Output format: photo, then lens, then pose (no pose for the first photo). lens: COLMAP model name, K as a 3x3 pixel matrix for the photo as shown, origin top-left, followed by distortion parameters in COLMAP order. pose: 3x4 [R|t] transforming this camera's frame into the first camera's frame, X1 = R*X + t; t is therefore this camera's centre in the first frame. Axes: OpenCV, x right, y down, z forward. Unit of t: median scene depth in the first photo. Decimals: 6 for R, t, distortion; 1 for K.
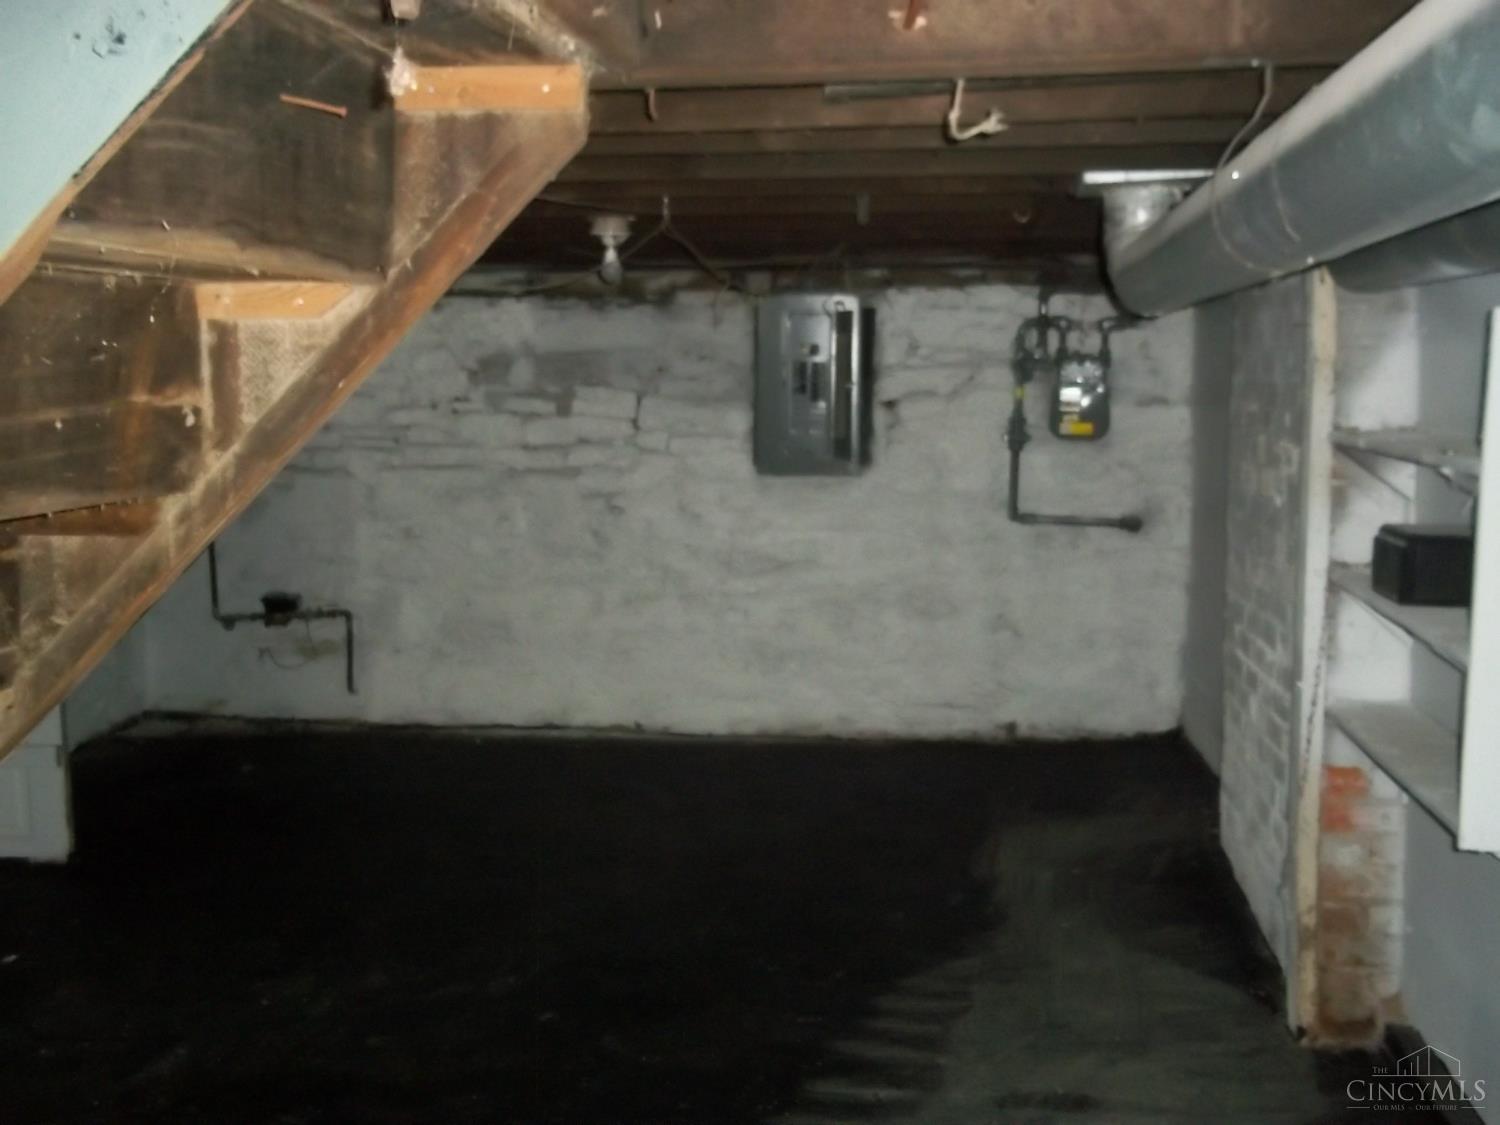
lens RADIAL K [[1654.9, 0, 751.6], [0, 1654.9, 561.5], [0, 0, 1]] dist [0.038457, 0.000000]
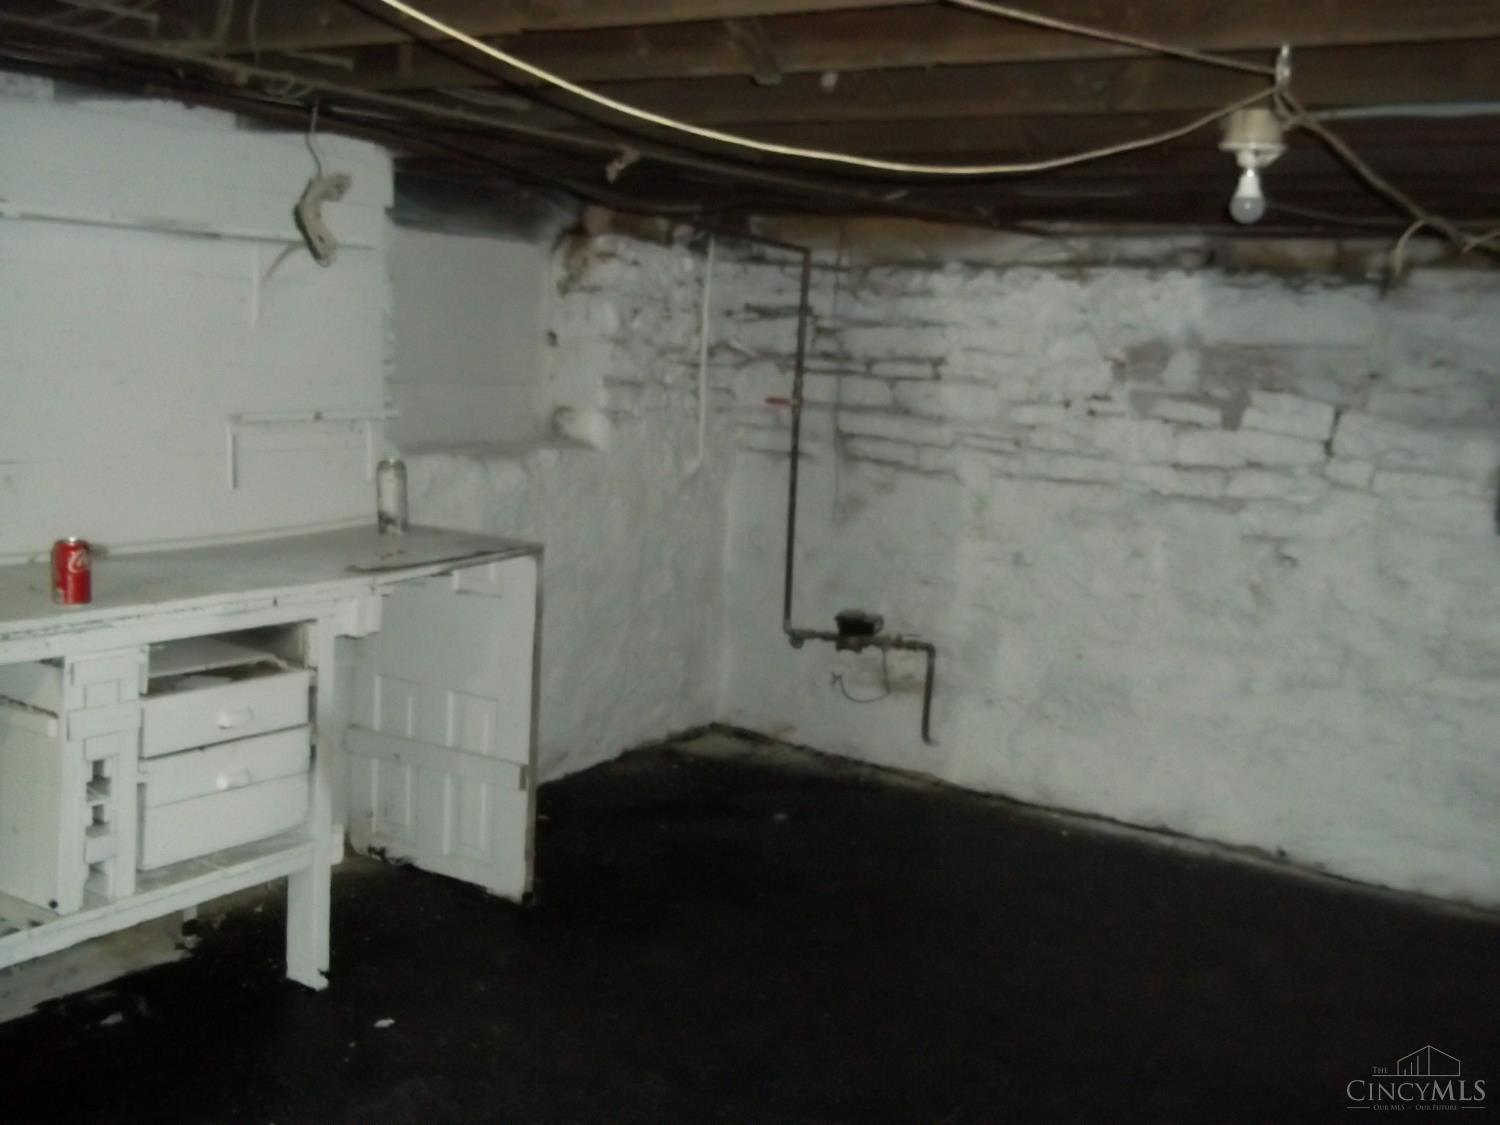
lens RADIAL K [[1654.9, 0, 749.8], [0, 1654.9, 571.0], [0, 0, 1]] dist [0.038457, 0.000000]
pose [[0.889173, 0.120808, -0.441336, 0.033378], [-0.121012, 0.992261, 0.027808, -0.018266], [0.441280, 0.028681, 0.896911, 0.225385]]
